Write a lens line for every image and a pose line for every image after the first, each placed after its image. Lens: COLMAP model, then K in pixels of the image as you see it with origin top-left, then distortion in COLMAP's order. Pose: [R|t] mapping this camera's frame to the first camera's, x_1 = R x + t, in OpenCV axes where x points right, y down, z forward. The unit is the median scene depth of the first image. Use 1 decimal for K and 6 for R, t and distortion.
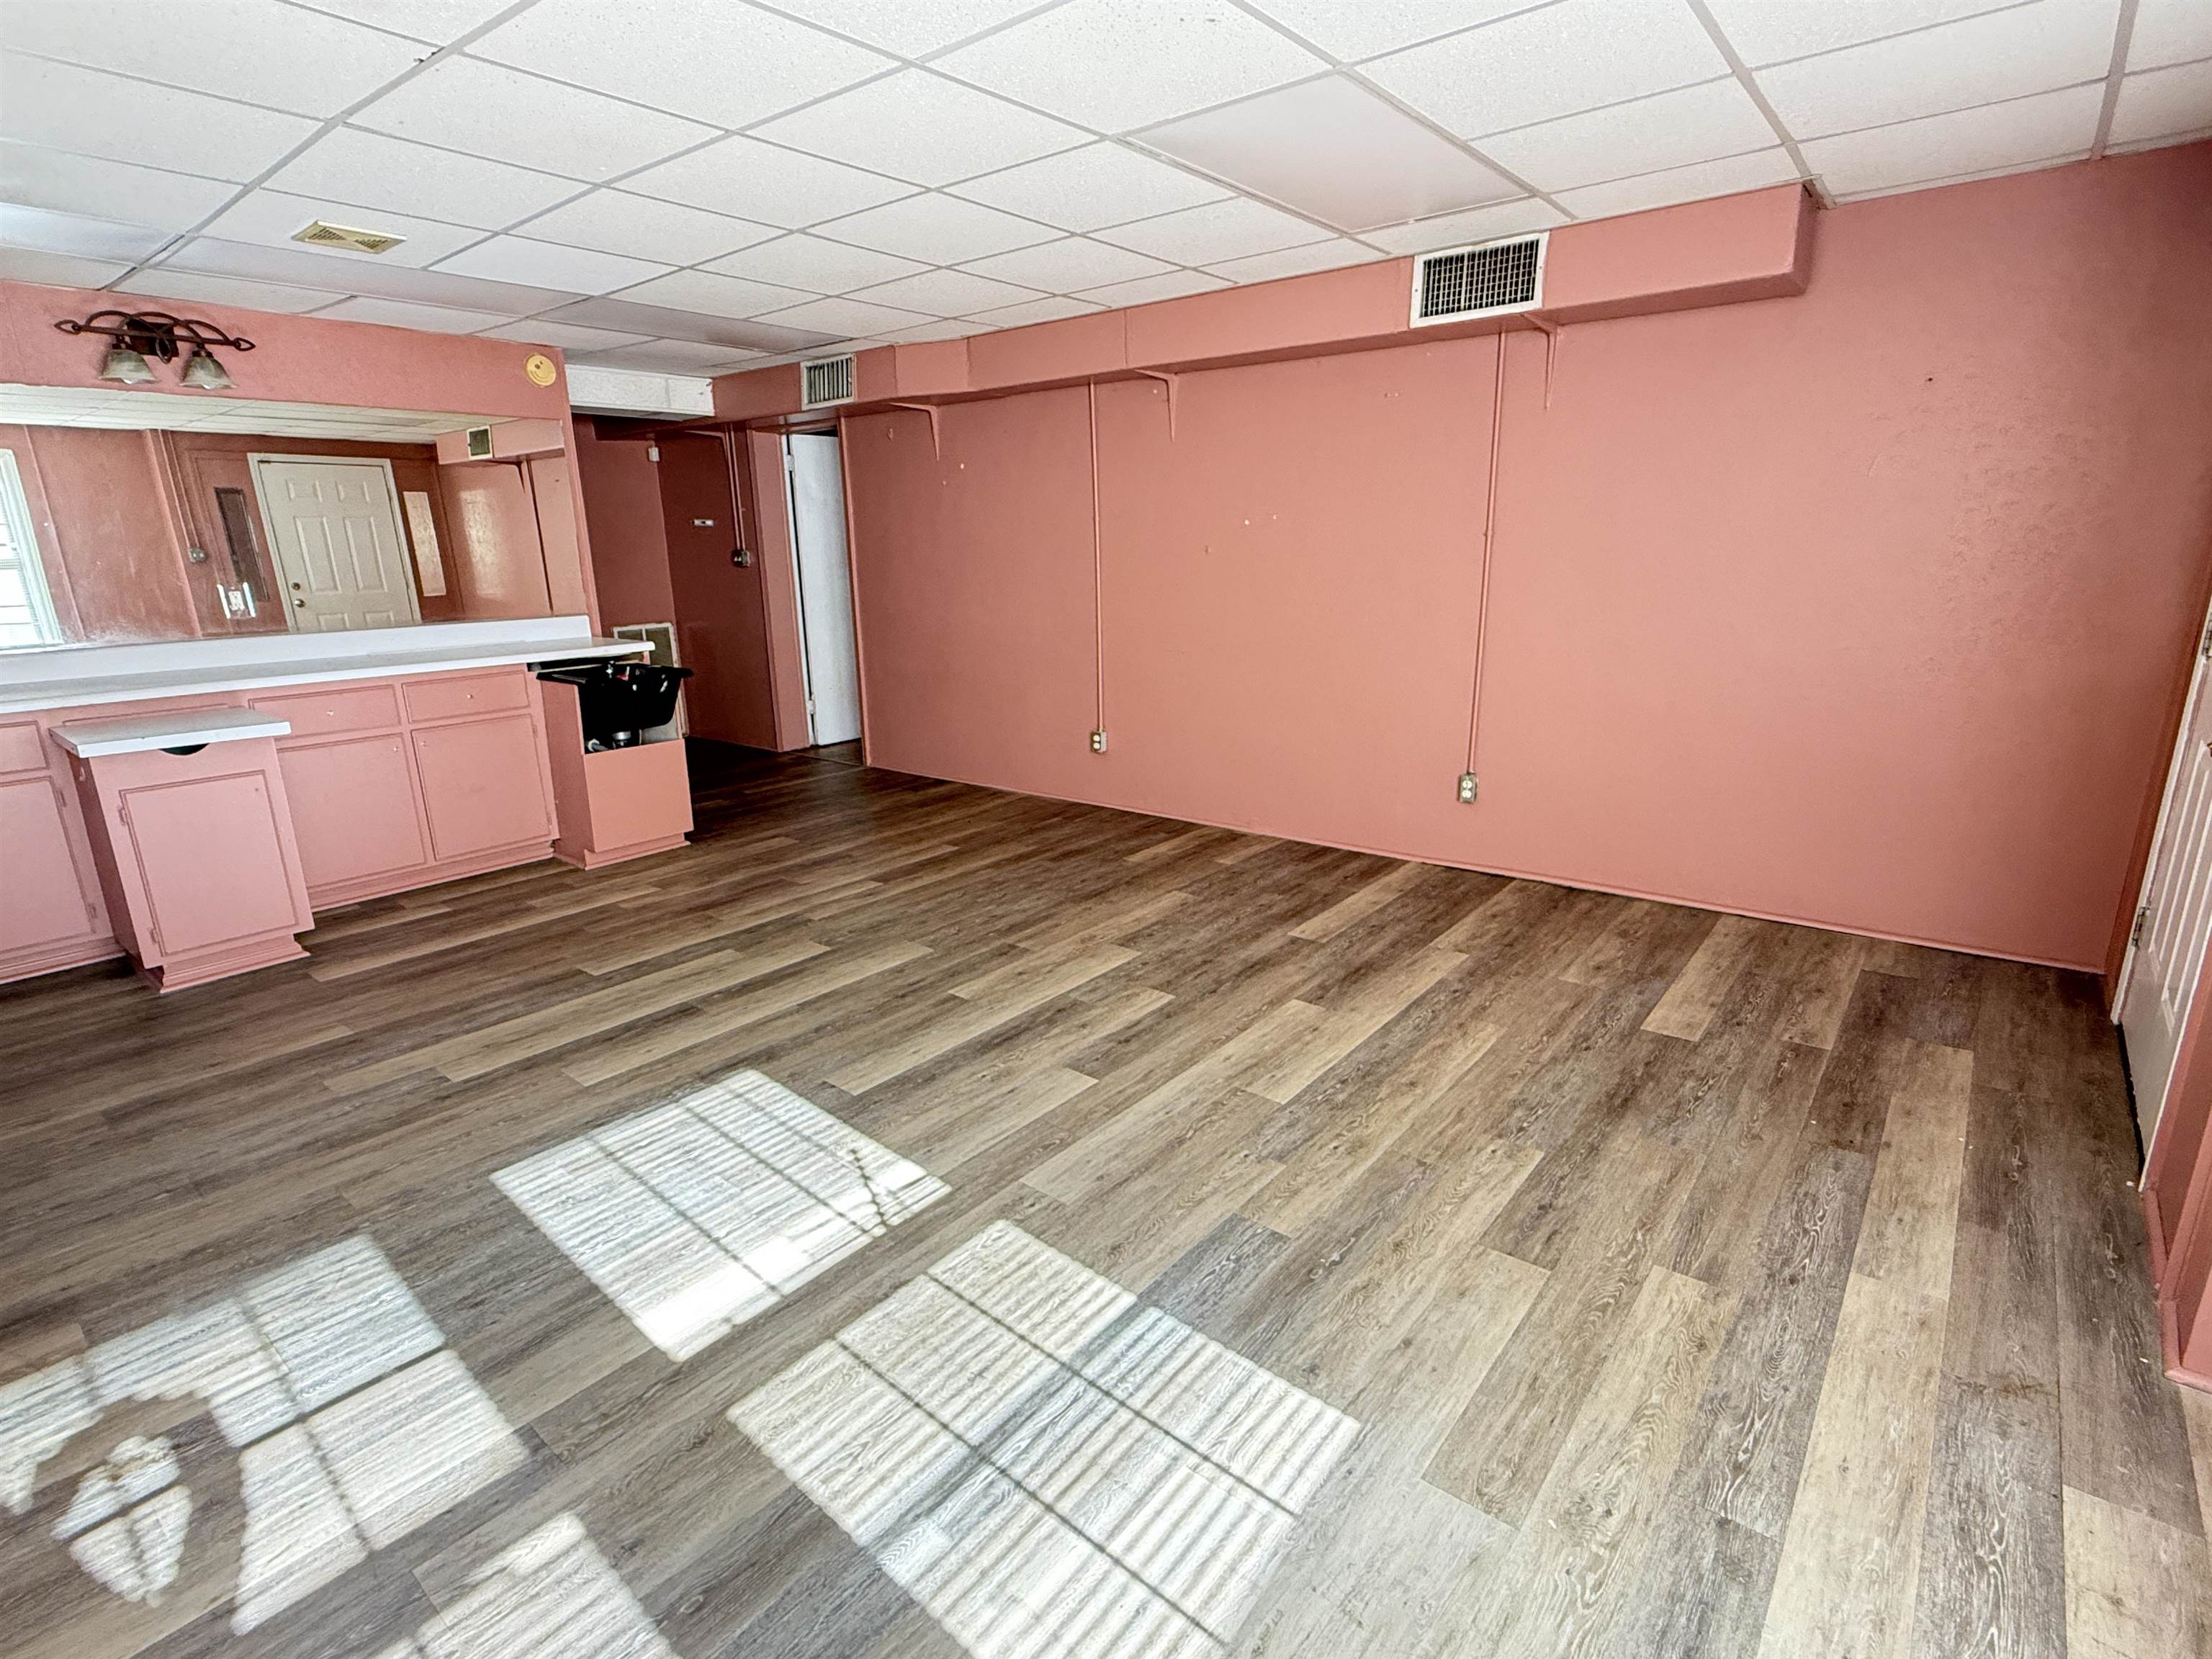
lens RADIAL K [[1083.8, 0, 1102.1], [0, 1083.8, 828.2], [0, 0, 1]] dist [0.000602, -0.000797]
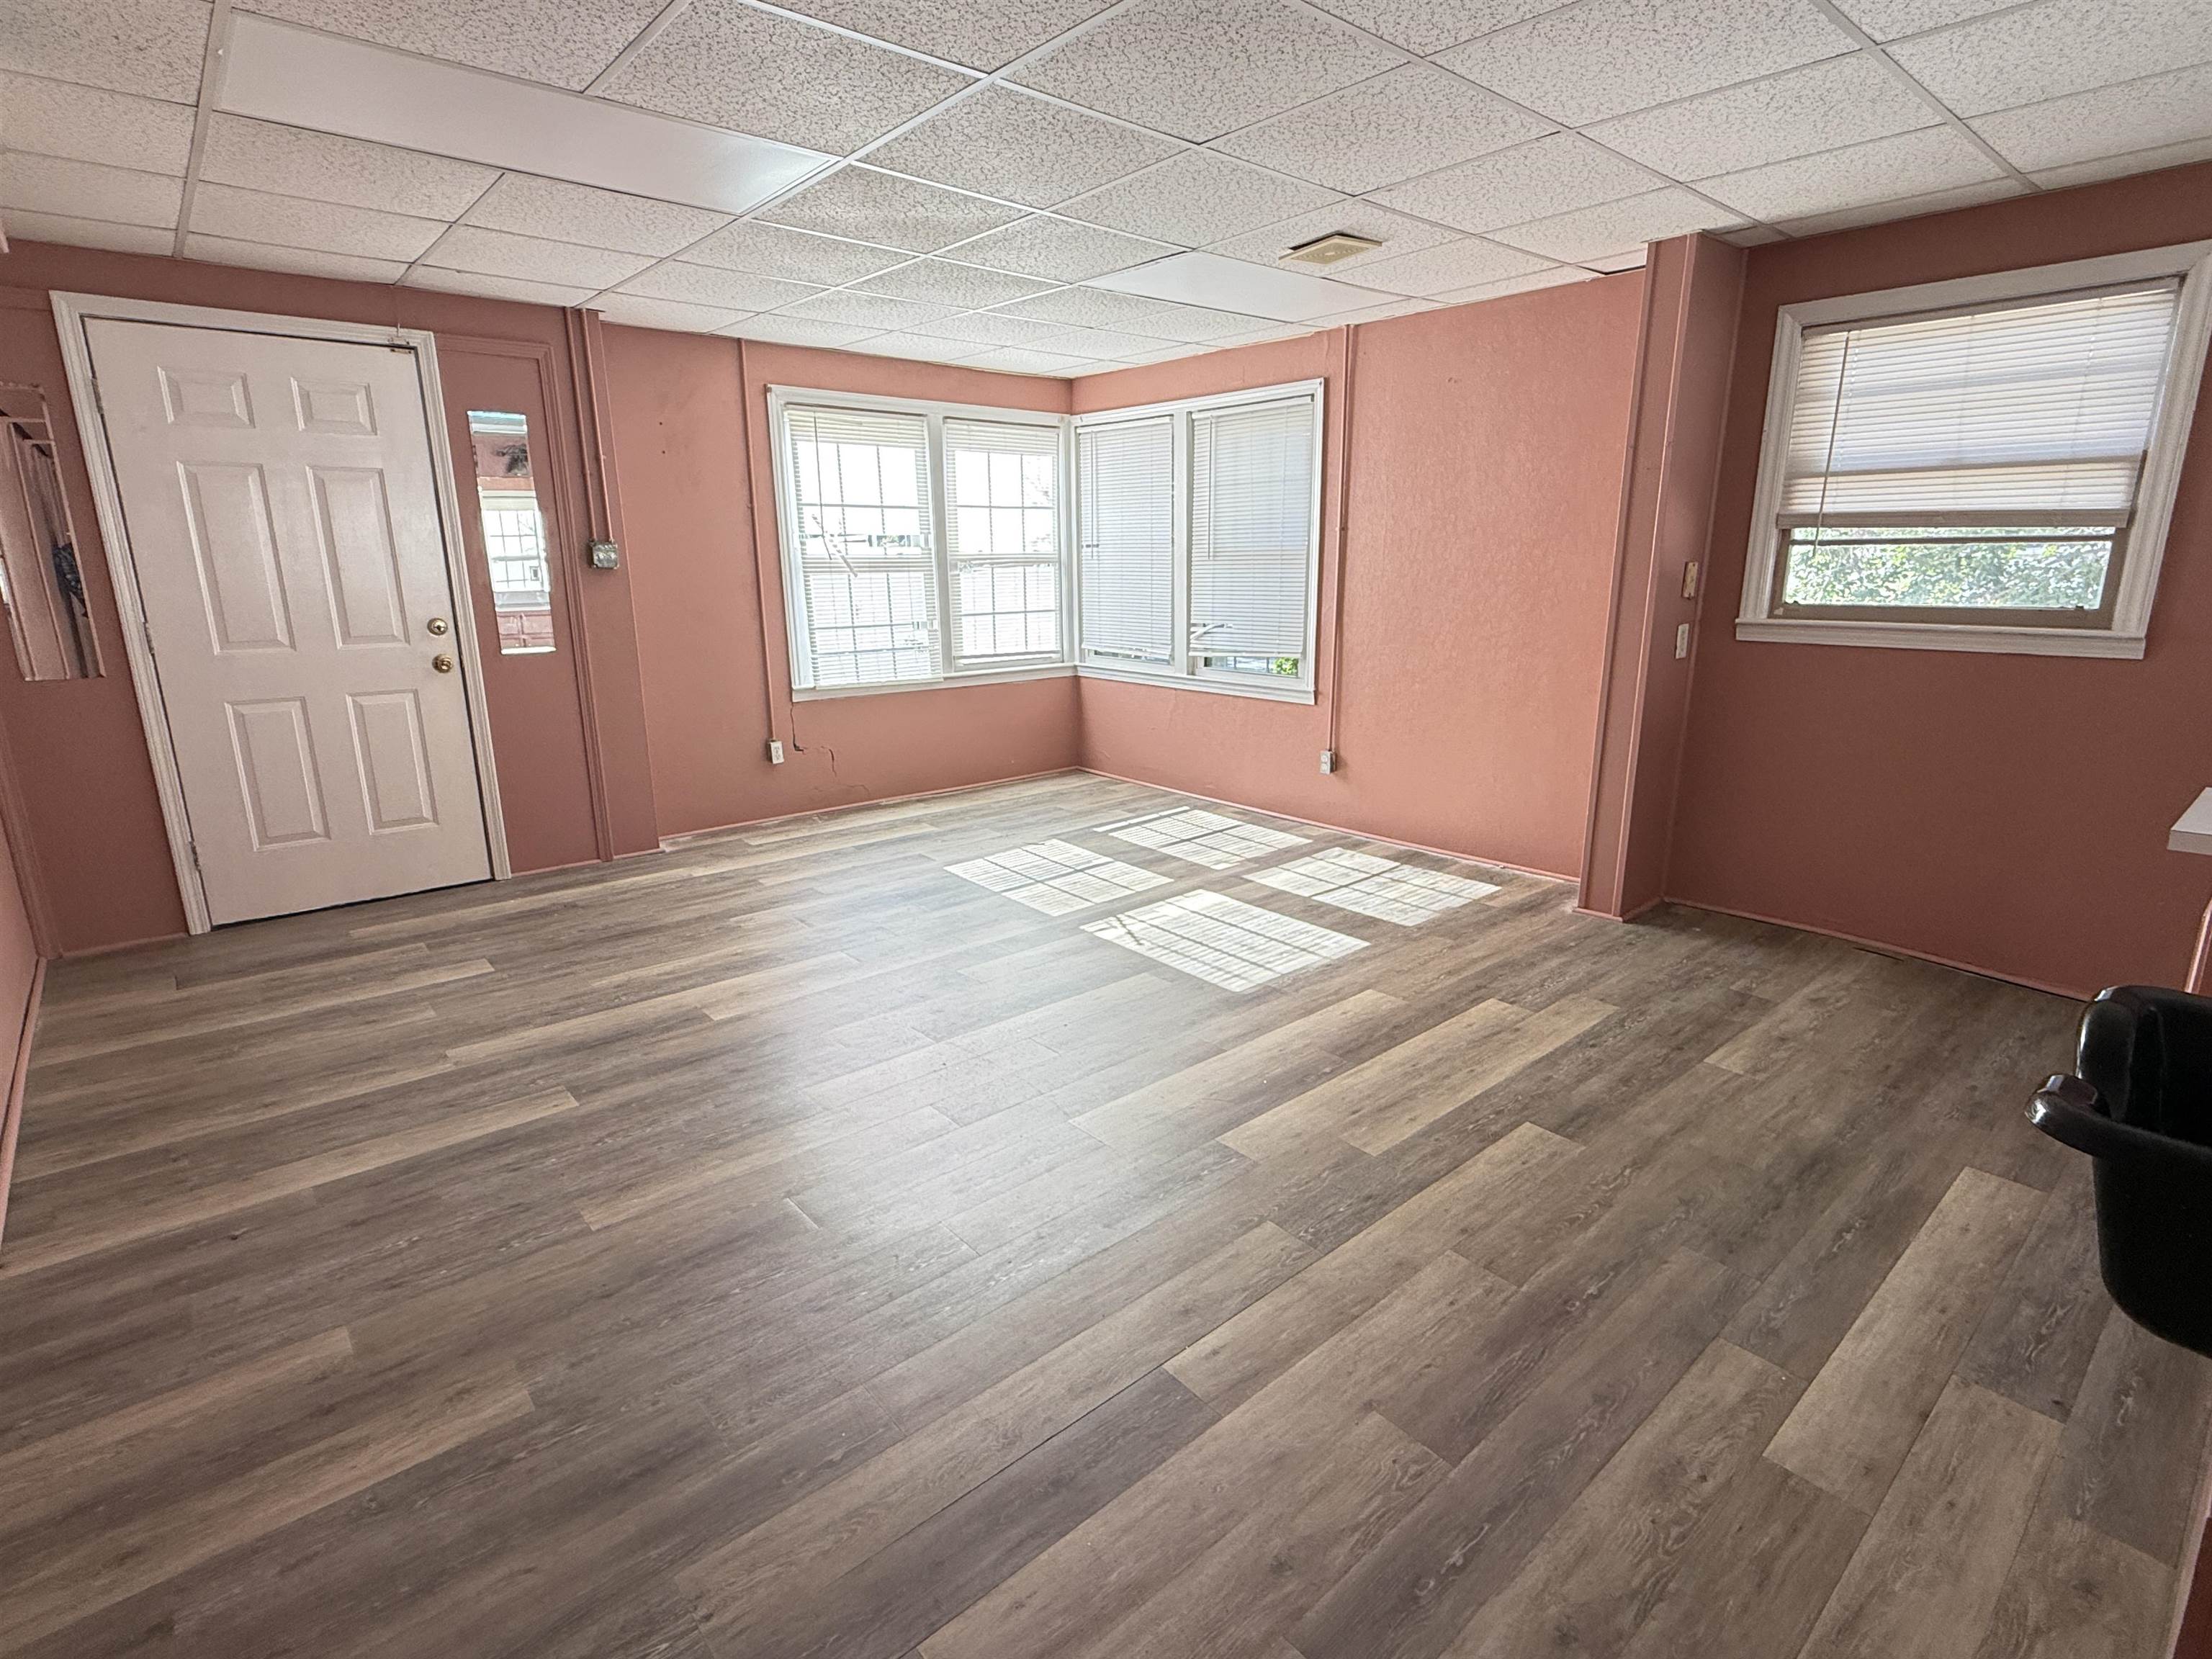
lens RADIAL K [[1083.8, 0, 1100.0], [0, 1083.8, 824.3], [0, 0, 1]] dist [0.000602, -0.000797]
pose [[-0.984197, -0.016648, 0.176294, -0.348554], [0.071610, 0.873114, 0.482228, -0.463292], [-0.161953, 0.487231, -0.858124, 1.774484]]
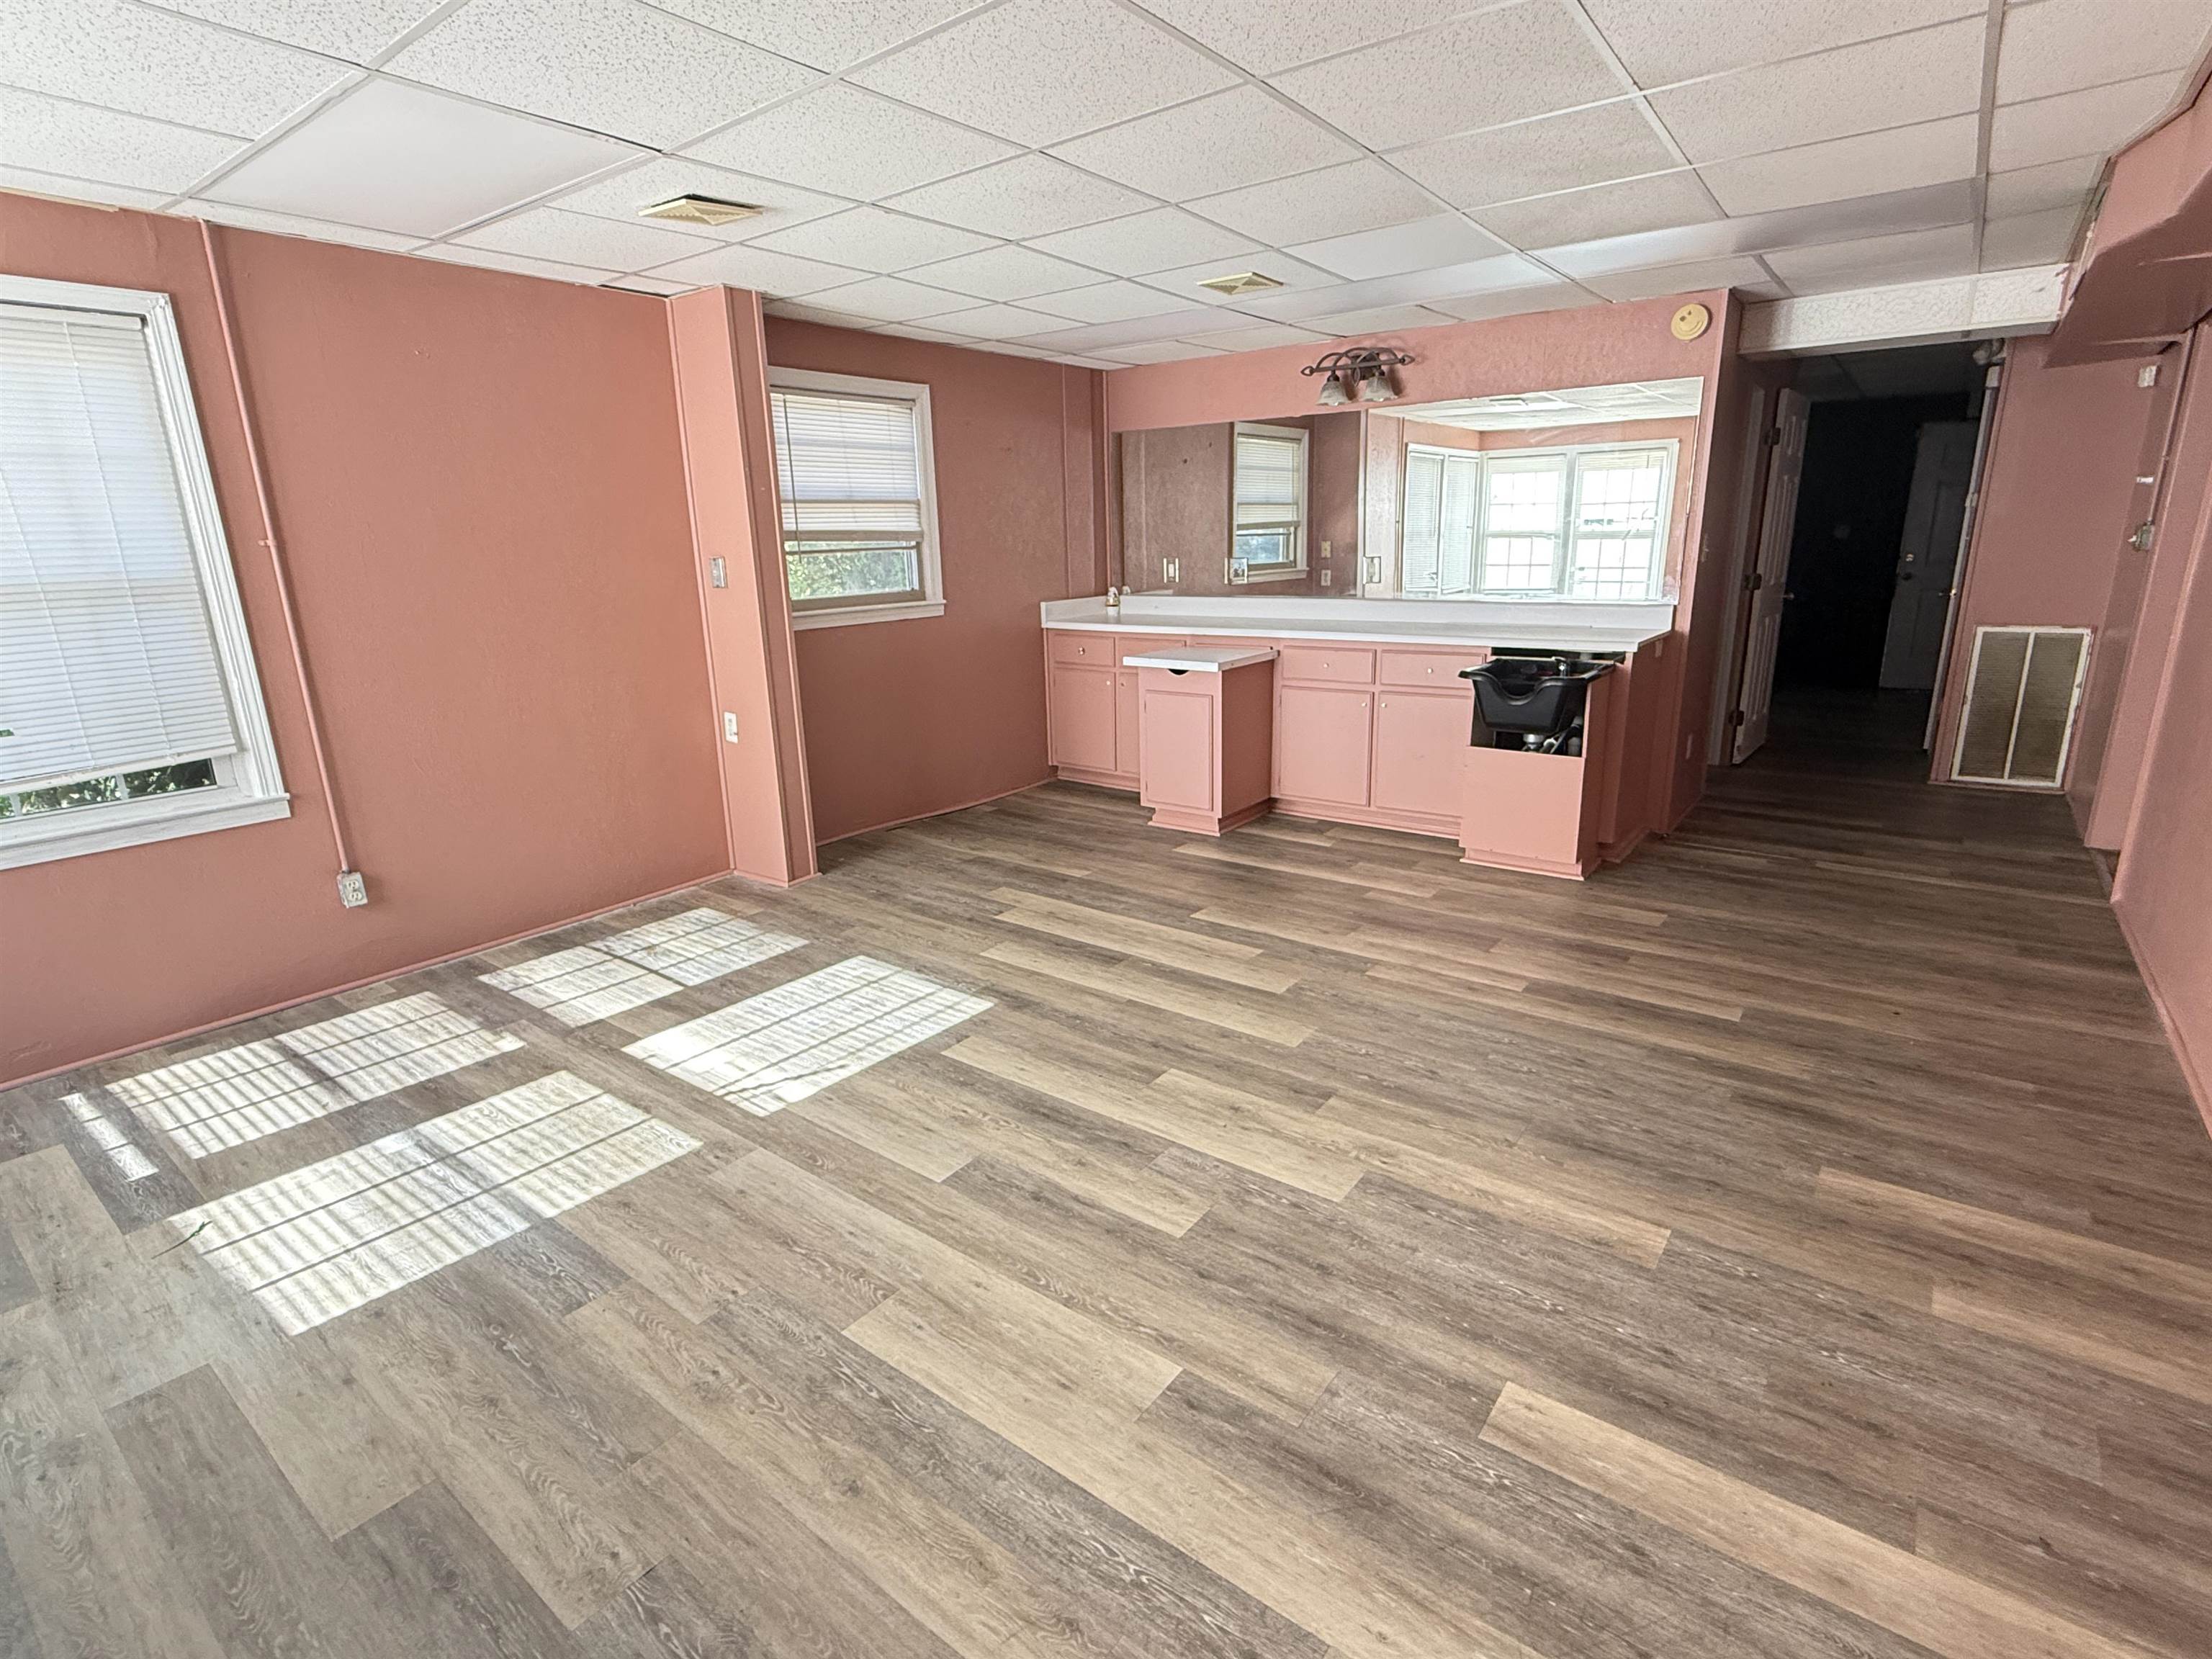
lens RADIAL K [[1083.8, 0, 1100.2], [0, 1083.8, 829.5], [0, 0, 1]] dist [0.000602, -0.000797]
pose [[0.029425, 0.280021, -0.959543, 0.671774], [-0.236366, 0.934683, 0.265517, -0.258182], [0.971218, 0.218990, 0.093691, 0.881970]]
